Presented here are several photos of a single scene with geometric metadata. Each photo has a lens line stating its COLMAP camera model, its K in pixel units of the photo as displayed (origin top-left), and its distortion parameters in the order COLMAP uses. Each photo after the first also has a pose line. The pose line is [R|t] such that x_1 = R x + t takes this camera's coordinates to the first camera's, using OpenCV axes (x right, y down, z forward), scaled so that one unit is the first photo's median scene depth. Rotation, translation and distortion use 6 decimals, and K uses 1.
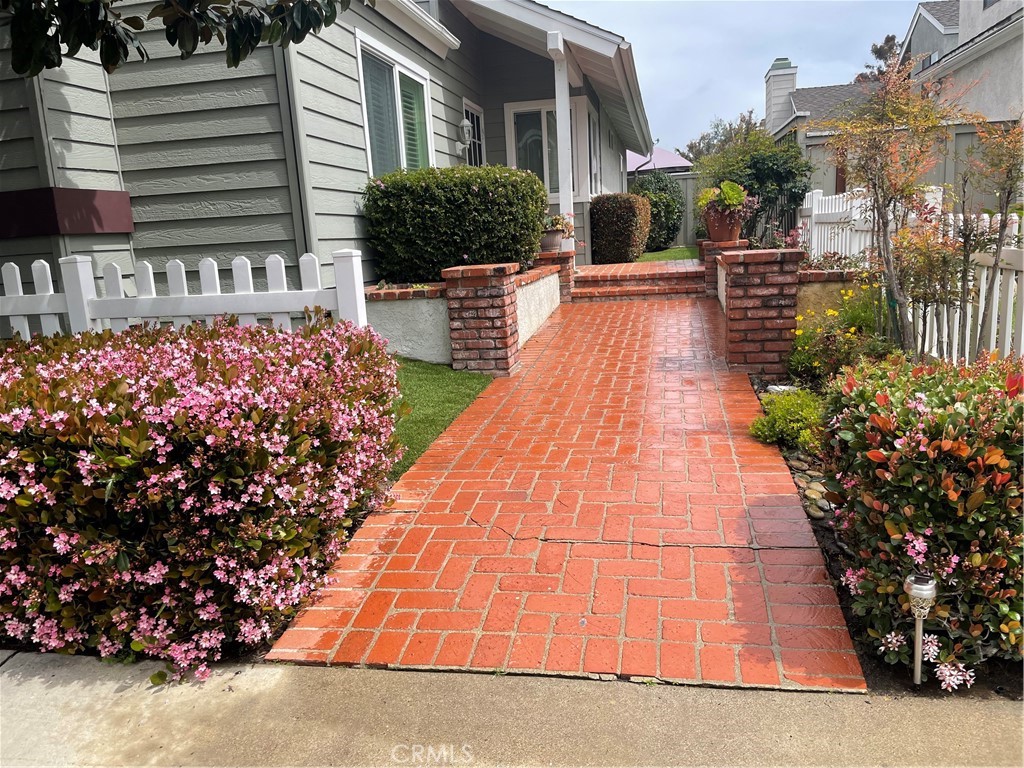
lens RADIAL K [[771.6, 0, 514.8], [0, 771.6, 386.1], [0, 0, 1]] dist [0.084121, -0.109418]
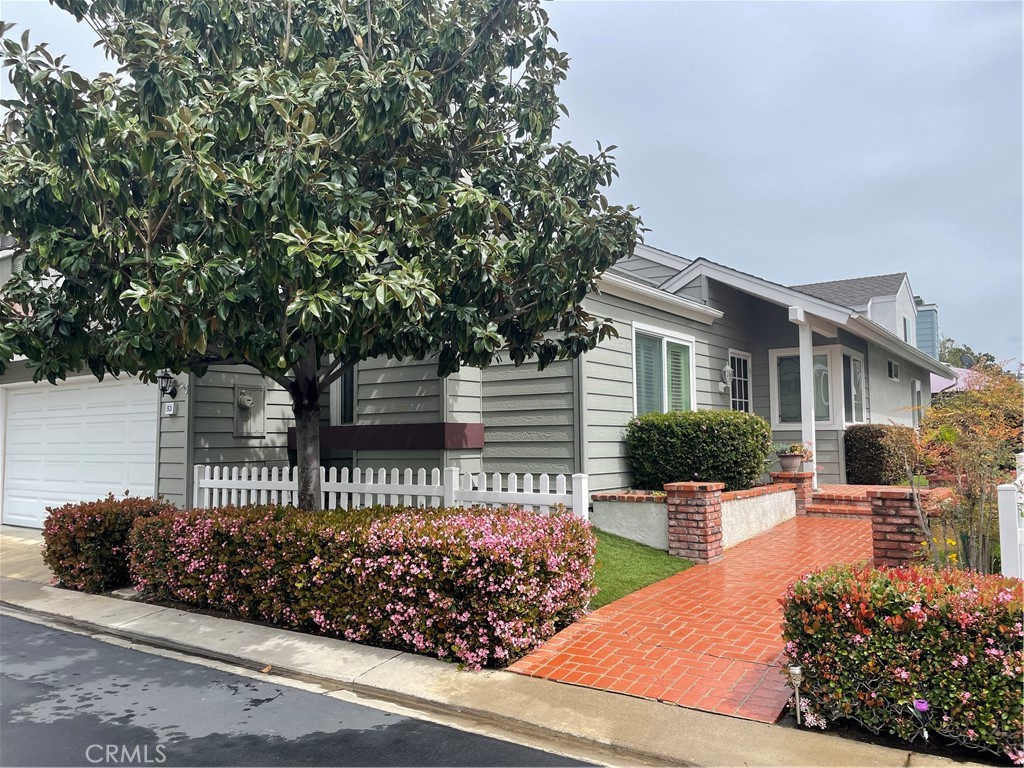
lens RADIAL K [[771.6, 0, 514.8], [0, 771.6, 386.1], [0, 0, 1]] dist [0.084121, -0.109418]
pose [[0.913102, 0.022311, -0.407121, 0.375865], [-0.122097, 0.967643, -0.220813, 0.045865], [0.389021, 0.251333, 0.886281, -0.725157]]
